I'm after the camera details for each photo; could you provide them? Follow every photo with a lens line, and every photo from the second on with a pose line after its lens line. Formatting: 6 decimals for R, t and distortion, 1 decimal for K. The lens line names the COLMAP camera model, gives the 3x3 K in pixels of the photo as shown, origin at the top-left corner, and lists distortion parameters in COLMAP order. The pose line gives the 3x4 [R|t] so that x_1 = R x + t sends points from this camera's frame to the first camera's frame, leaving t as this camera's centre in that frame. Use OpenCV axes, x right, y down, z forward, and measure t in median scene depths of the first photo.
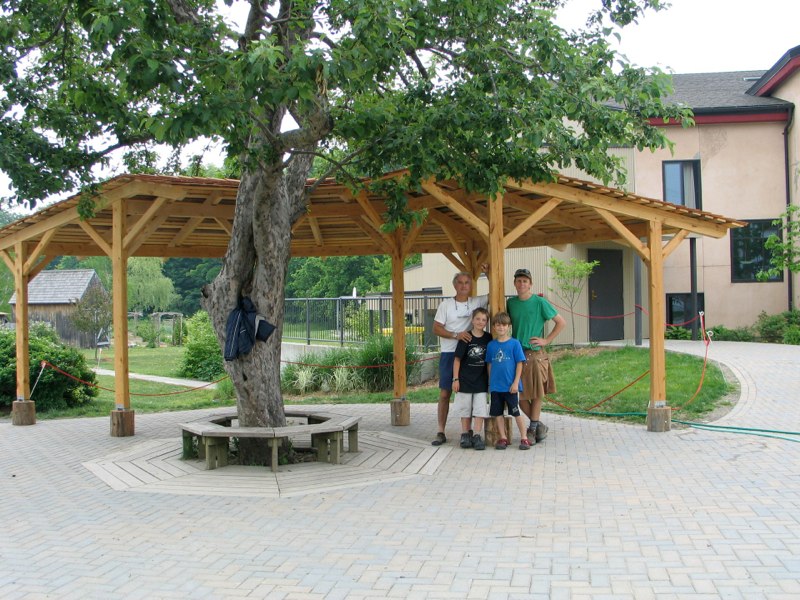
lens RADIAL K [[827.2, 0, 399.4], [0, 827.2, 297.6], [0, 0, 1]] dist [-0.124760, 0.000000]
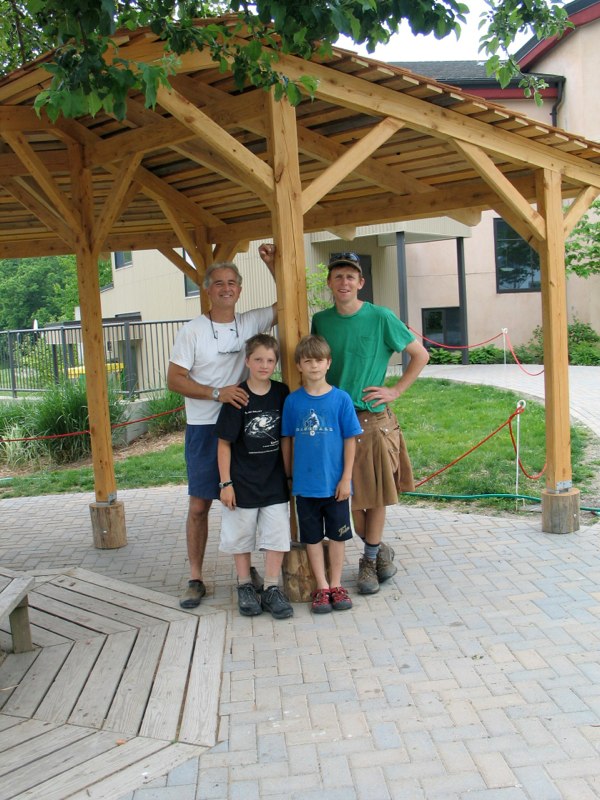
lens RADIAL K [[827.2, 0, 295.6], [0, 827.2, 416.3], [0, 0, 1]] dist [-0.124760, 0.000000]
pose [[0.968228, -0.065958, 0.241214, -0.006397], [0.038863, 0.992557, 0.115411, 0.004799], [-0.247031, -0.102370, 0.963585, 0.486468]]
